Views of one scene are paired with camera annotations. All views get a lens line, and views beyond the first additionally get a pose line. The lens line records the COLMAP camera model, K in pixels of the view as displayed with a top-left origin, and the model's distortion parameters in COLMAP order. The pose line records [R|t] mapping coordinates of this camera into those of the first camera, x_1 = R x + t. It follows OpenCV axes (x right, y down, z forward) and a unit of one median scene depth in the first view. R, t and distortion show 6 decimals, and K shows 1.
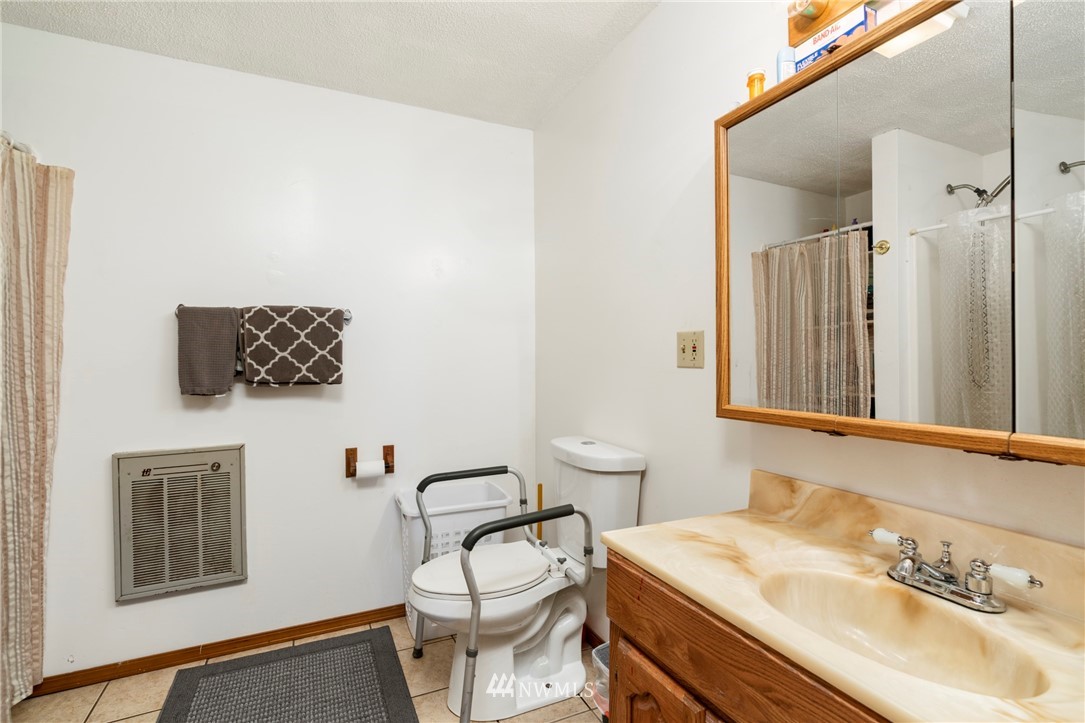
lens RADIAL K [[491.6, 0, 533.9], [0, 491.6, 364.1], [0, 0, 1]] dist [-0.003297, 0.000420]
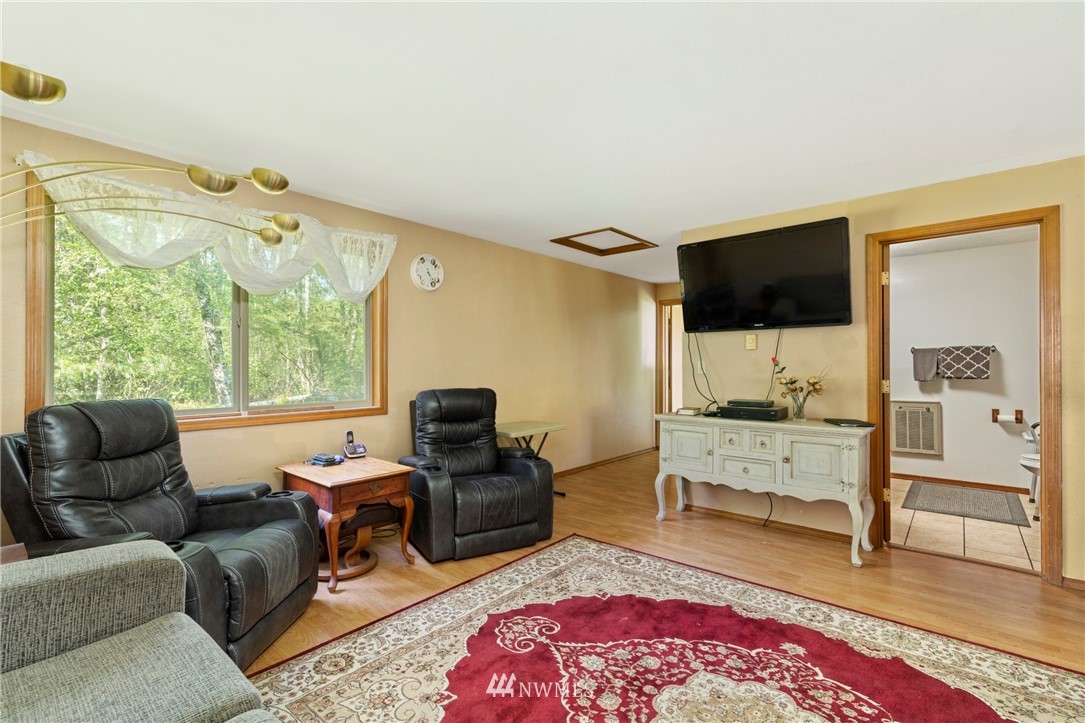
lens RADIAL K [[491.6, 0, 533.7], [0, 491.6, 364.1], [0, 0, 1]] dist [-0.003297, 0.000420]
pose [[0.391451, -0.007442, -0.920169, 0.850312], [-0.000907, 0.999964, -0.008474, -0.006312], [0.920199, 0.004152, 0.391430, -1.781289]]
